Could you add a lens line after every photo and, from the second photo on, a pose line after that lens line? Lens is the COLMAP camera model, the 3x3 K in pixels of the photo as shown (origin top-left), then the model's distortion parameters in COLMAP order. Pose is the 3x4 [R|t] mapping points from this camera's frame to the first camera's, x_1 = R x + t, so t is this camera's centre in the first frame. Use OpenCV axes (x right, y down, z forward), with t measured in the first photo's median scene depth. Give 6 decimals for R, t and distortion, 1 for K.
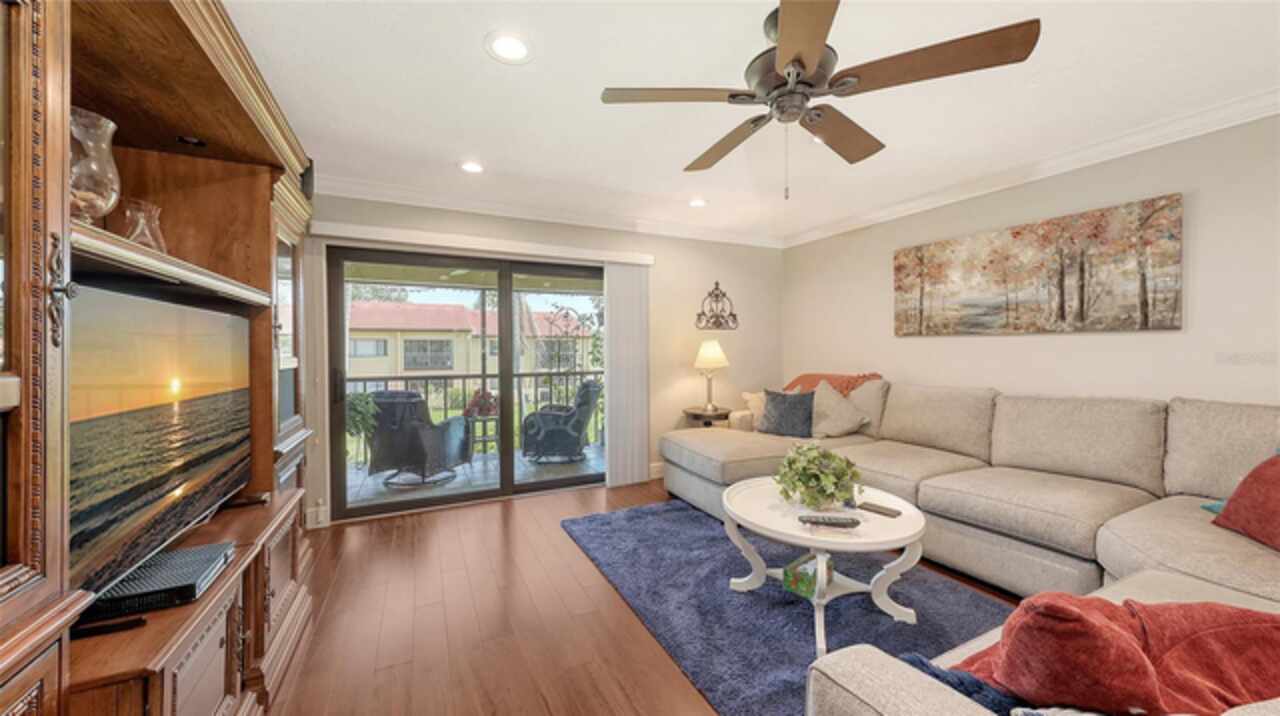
lens RADIAL K [[449.2, 0, 620.2], [0, 449.2, 345.1], [0, 0, 1]] dist [0.009728, -0.002980]
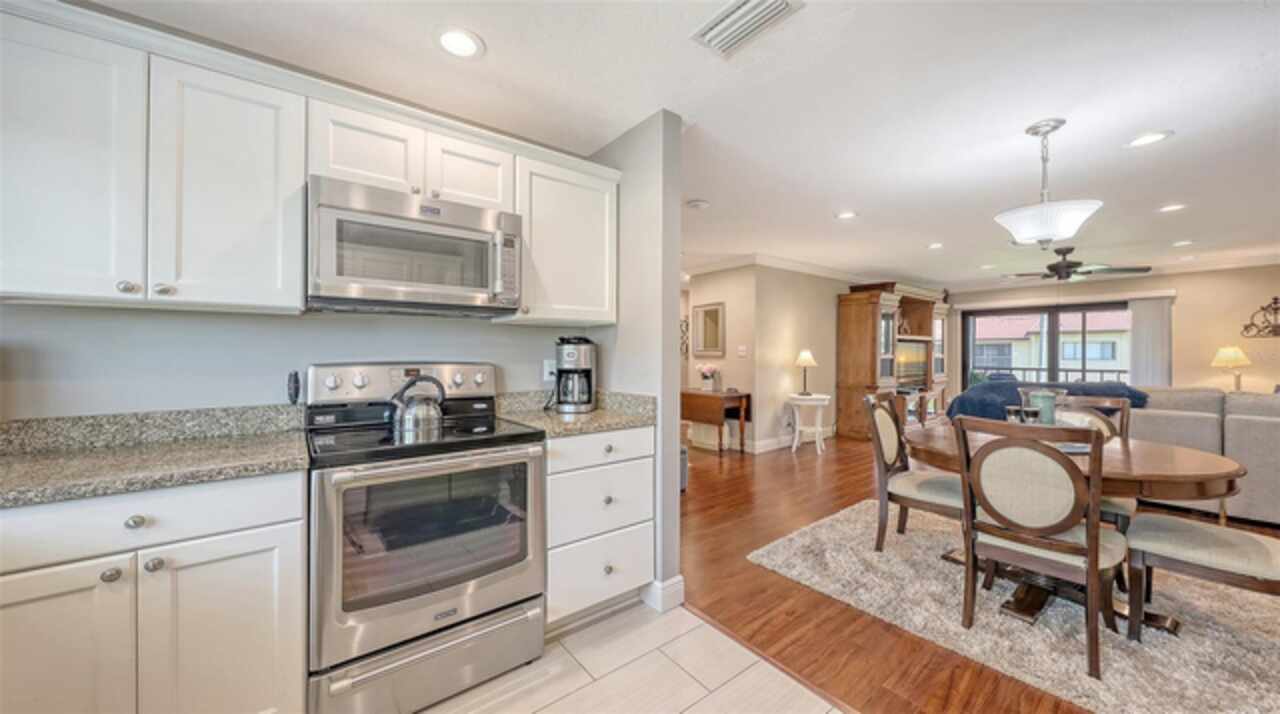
lens RADIAL K [[449.2, 0, 637.2], [0, 449.2, 353.0], [0, 0, 1]] dist [0.009728, -0.002980]
pose [[0.237960, 0.004976, -0.971262, 1.502753], [0.005219, 0.999966, 0.006402, -0.013540], [0.971261, -0.006592, 0.237926, -1.432064]]
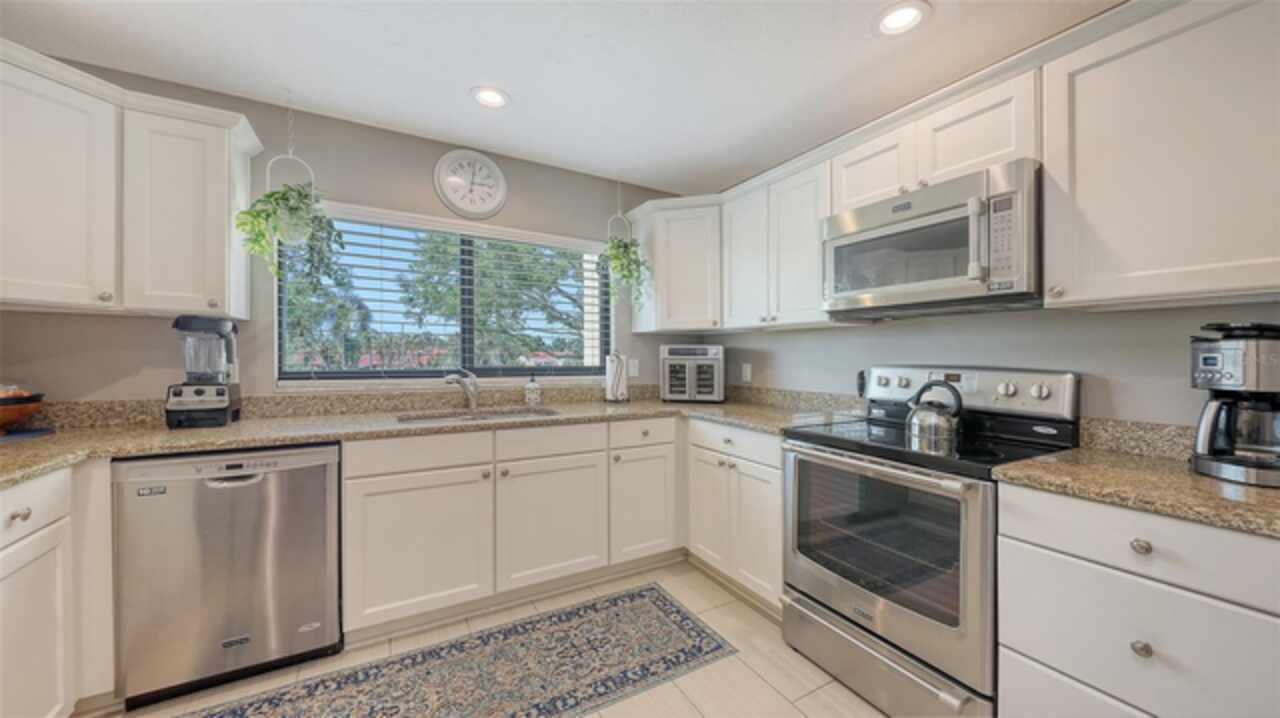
lens RADIAL K [[463.3, 0, 656.6], [0, 463.3, 361.2], [0, 0, 1]] dist [0.002828, -0.002142]
pose [[-0.991991, -0.001185, -0.126304, 1.242628], [-0.002196, 0.999967, 0.007868, -0.008070], [0.126290, 0.008082, -0.991960, -1.006127]]
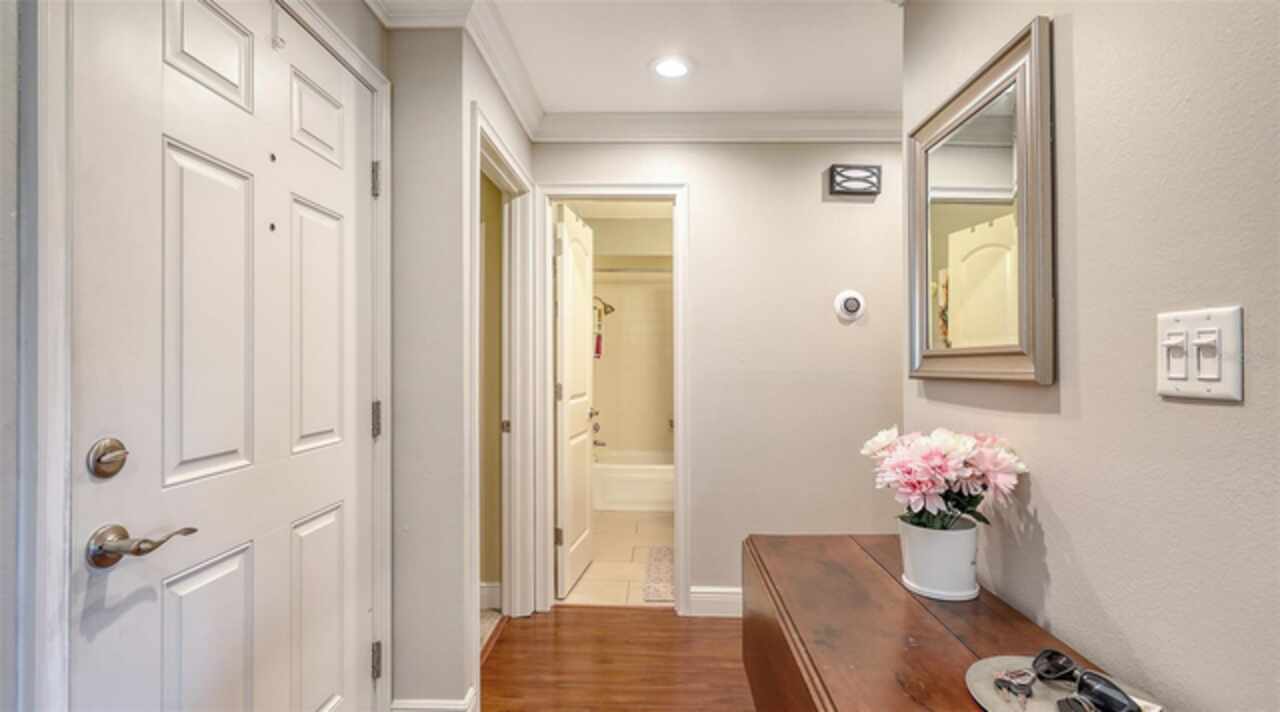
lens RADIAL K [[578.2, 0, 640.4], [0, 578.2, 368.6], [0, 0, 1]] dist [0.003437, 0.001310]
pose [[-0.436045, 0.011891, -0.899846, 0.133074], [-0.000962, 0.999906, 0.013680, -0.003162], [0.899924, 0.006831, -0.435992, -0.676010]]
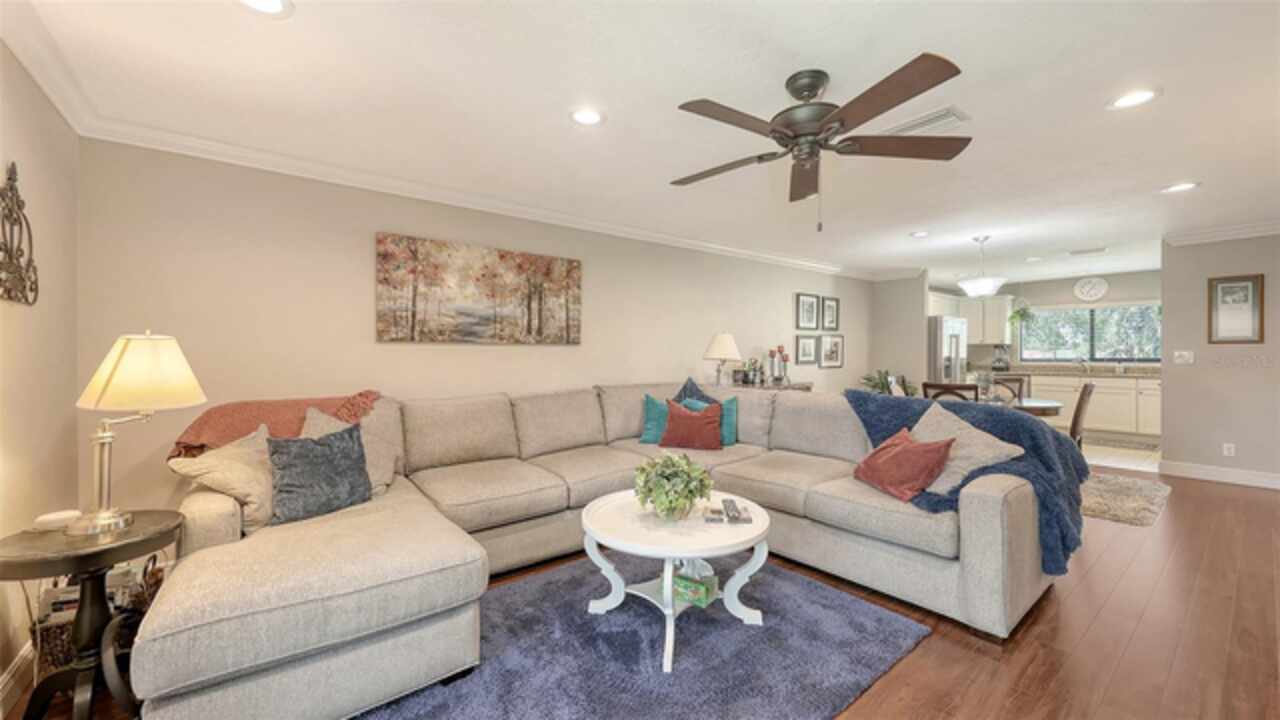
lens RADIAL K [[490.8, 0, 638.6], [0, 490.8, 344.7], [0, 0, 1]] dist [0.017823, -0.000766]
pose [[-0.255106, 0.020677, 0.966692, -0.413335], [-0.002163, 0.999757, -0.021955, 0.004042], [-0.966911, -0.007692, -0.254999, 0.982685]]
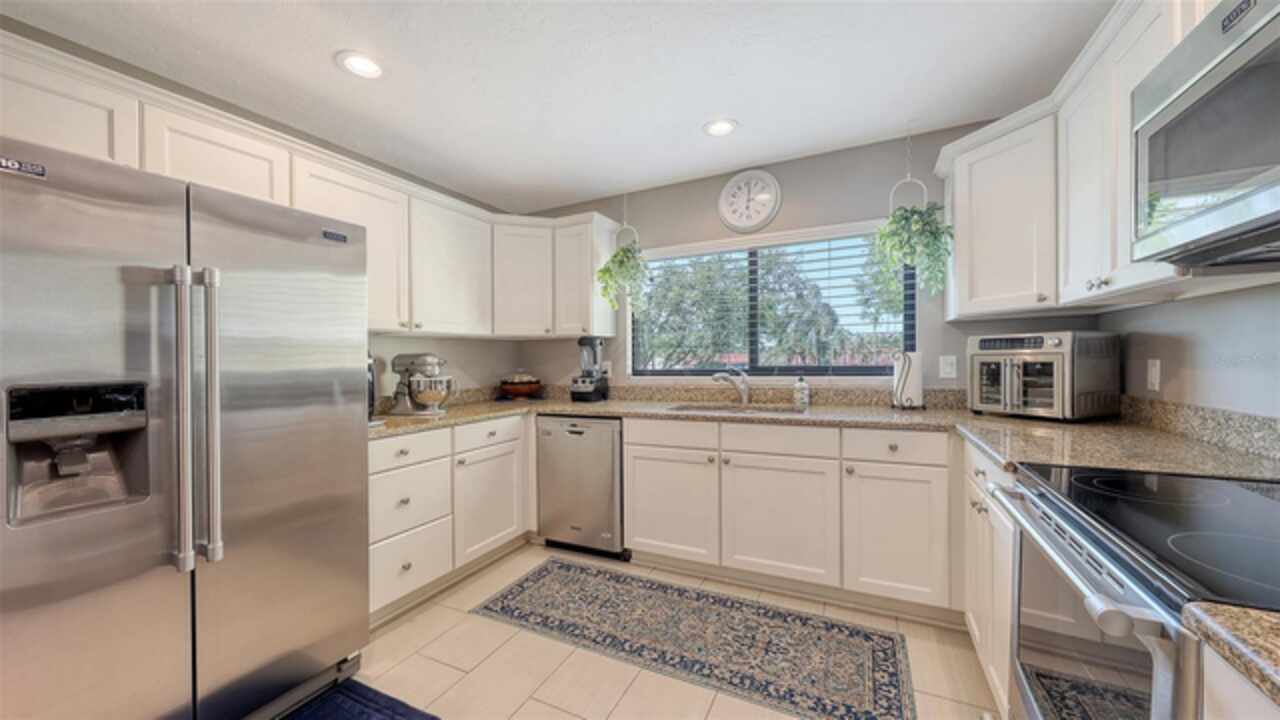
lens RADIAL K [[463.3, 0, 630.7], [0, 463.3, 369.7], [0, 0, 1]] dist [0.002828, -0.002142]
pose [[-0.631394, -0.001640, 0.775460, 0.871004], [0.018573, 0.999679, 0.017237, -0.004294], [-0.775239, 0.025285, -0.631161, -1.114261]]
